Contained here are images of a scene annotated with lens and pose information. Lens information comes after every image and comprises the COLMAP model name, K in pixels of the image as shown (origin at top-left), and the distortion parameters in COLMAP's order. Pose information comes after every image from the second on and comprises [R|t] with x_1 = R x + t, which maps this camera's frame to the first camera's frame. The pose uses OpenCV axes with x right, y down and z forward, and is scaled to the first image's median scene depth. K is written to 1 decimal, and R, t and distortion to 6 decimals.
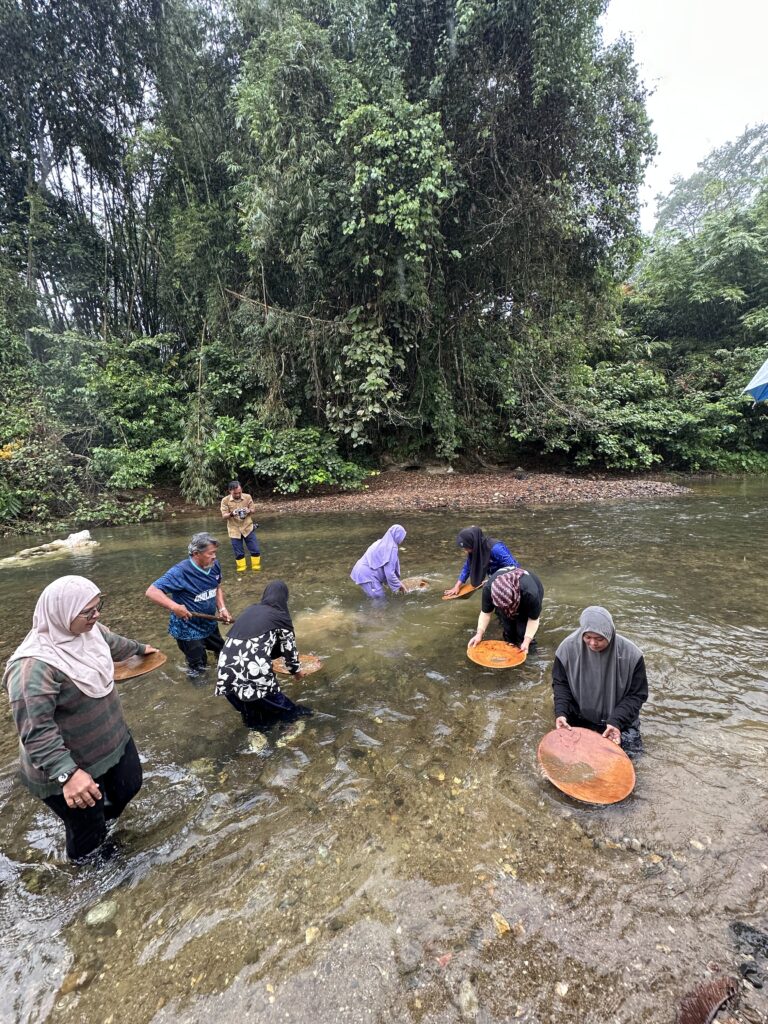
lens RADIAL K [[413.0, 0, 382.6], [0, 413.0, 513.6], [0, 0, 1]] dist [0.000550, -0.000076]
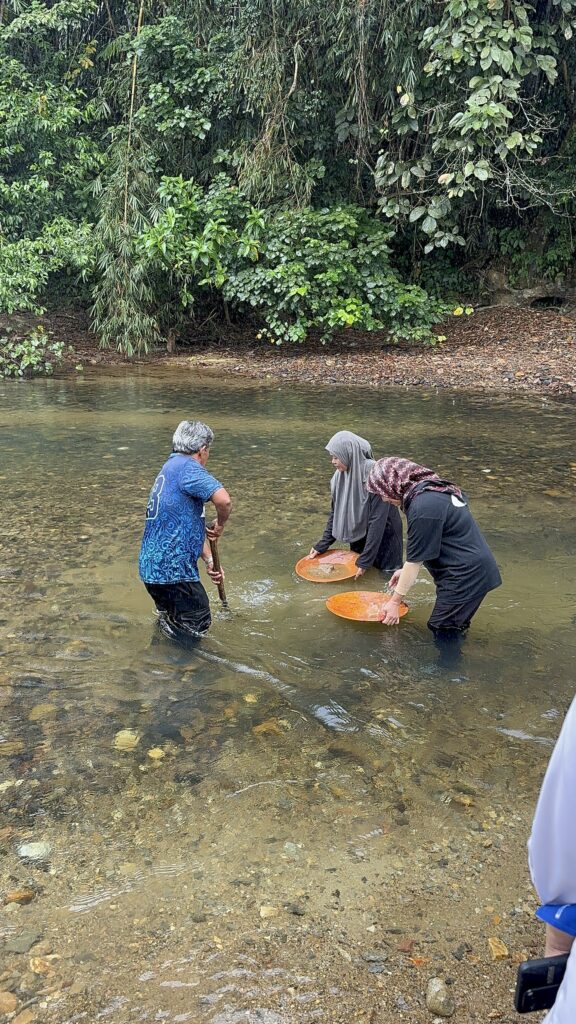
lens RADIAL K [[934.3, 0, 287.8], [0, 934.3, 513.1], [0, 0, 1]] dist [0.070811, 0.000000]
pose [[0.972918, 0.110539, -0.203006, 0.033742], [-0.080060, 0.985029, 0.152669, -0.016740], [0.216843, -0.132282, 0.967203, -0.148891]]
